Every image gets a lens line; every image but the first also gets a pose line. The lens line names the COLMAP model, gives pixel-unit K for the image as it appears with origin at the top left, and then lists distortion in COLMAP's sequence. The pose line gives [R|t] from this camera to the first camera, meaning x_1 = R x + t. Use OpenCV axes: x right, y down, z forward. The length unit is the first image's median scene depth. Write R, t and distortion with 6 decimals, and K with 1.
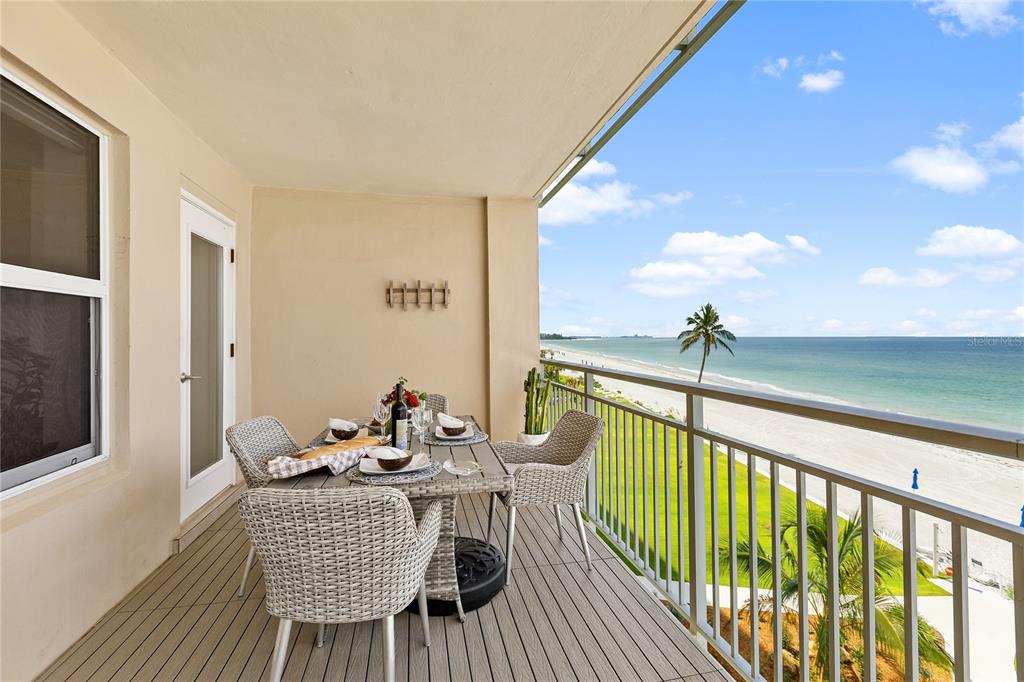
lens RADIAL K [[449.8, 0, 516.0], [0, 449.8, 335.6], [0, 0, 1]] dist [0.002378, -0.000031]
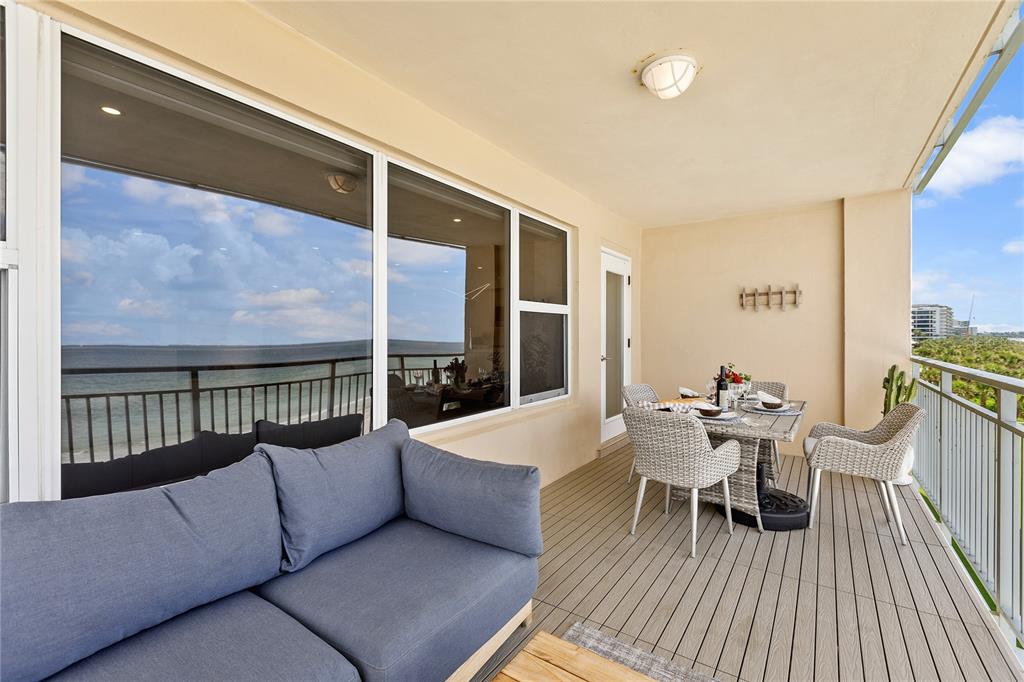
lens RADIAL K [[449.8, 0, 511.7], [0, 449.8, 339.5], [0, 0, 1]] dist [0.002378, -0.000031]
pose [[0.667211, 0.006844, -0.744838, 0.341012], [0.002883, 0.999927, 0.011771, 0.002746], [0.744863, -0.010001, 0.667142, -0.442610]]
